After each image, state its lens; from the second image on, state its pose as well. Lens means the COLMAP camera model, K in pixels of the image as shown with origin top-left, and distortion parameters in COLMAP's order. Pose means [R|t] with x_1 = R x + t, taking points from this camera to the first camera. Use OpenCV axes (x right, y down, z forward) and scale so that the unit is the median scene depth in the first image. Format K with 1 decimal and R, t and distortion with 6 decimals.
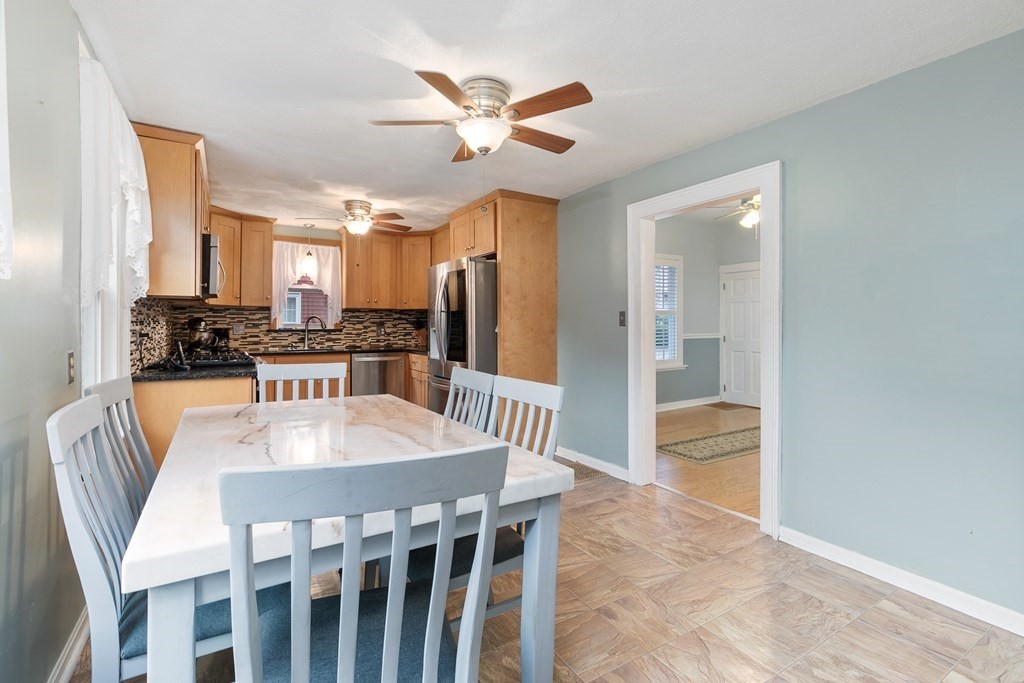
lens RADIAL K [[459.2, 0, 504.5], [0, 459.2, 321.4], [0, 0, 1]] dist [0.010283, -0.002514]
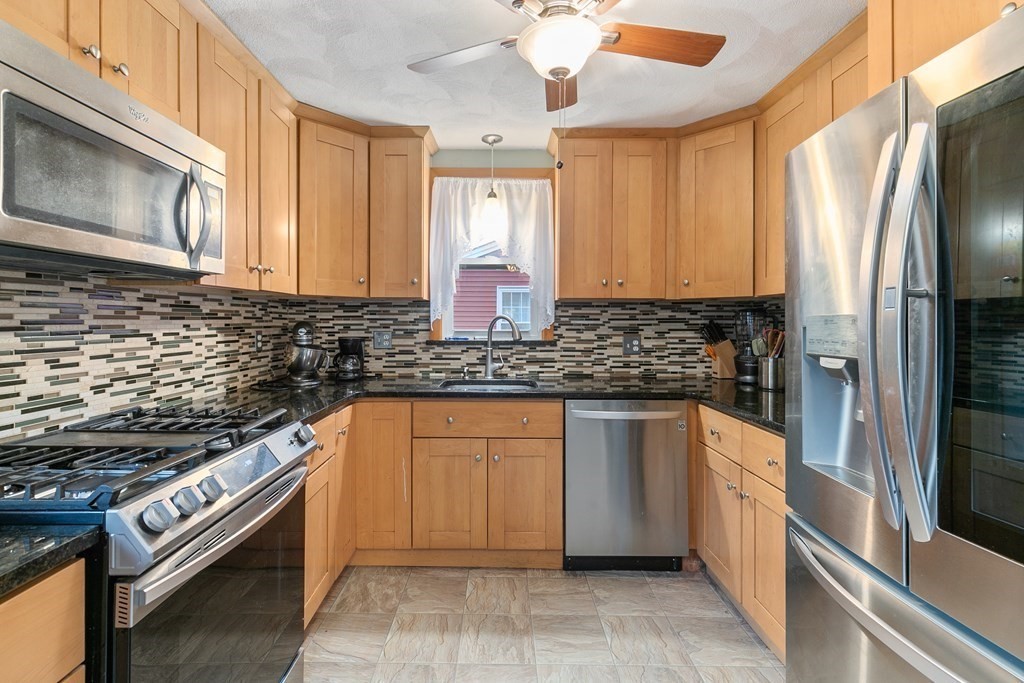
lens RADIAL K [[459.2, 0, 502.5], [0, 459.2, 320.8], [0, 0, 1]] dist [0.010283, -0.002514]
pose [[0.854232, 0.002407, -0.519887, -0.146557], [0.001297, 0.999976, 0.006762, -0.009372], [0.519891, -0.006450, 0.854208, 0.564235]]
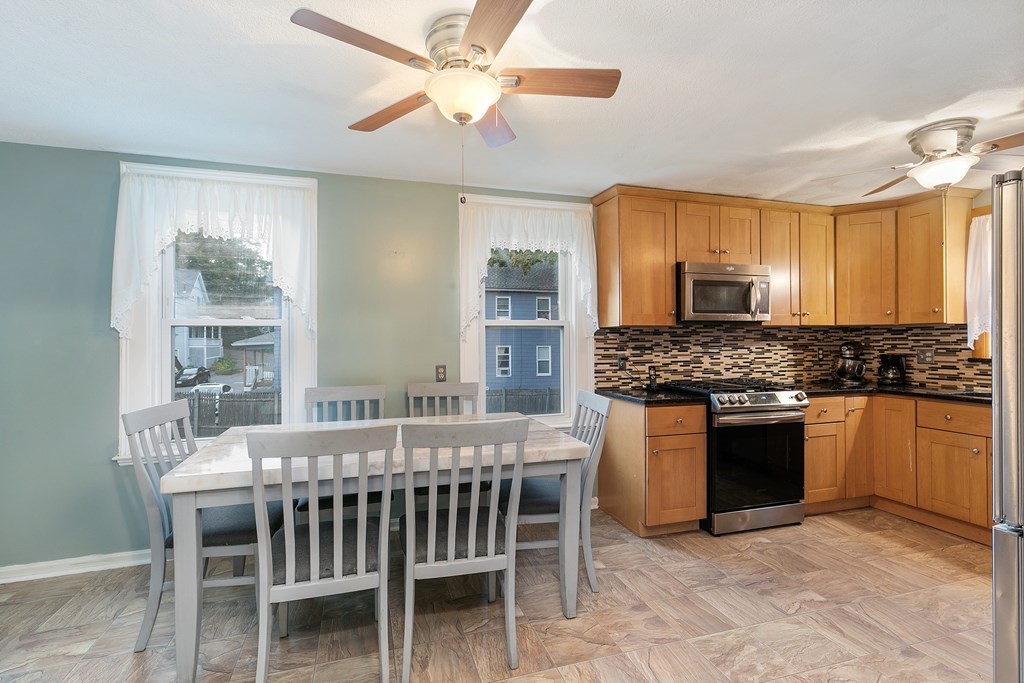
lens RADIAL K [[459.2, 0, 504.4], [0, 459.2, 341.3], [0, 0, 1]] dist [0.010283, -0.002514]
pose [[-0.251043, 0.002400, -0.967973, 0.266784], [0.010307, 0.999947, -0.000194, -0.012104], [0.967921, -0.010025, -0.251054, 0.524290]]
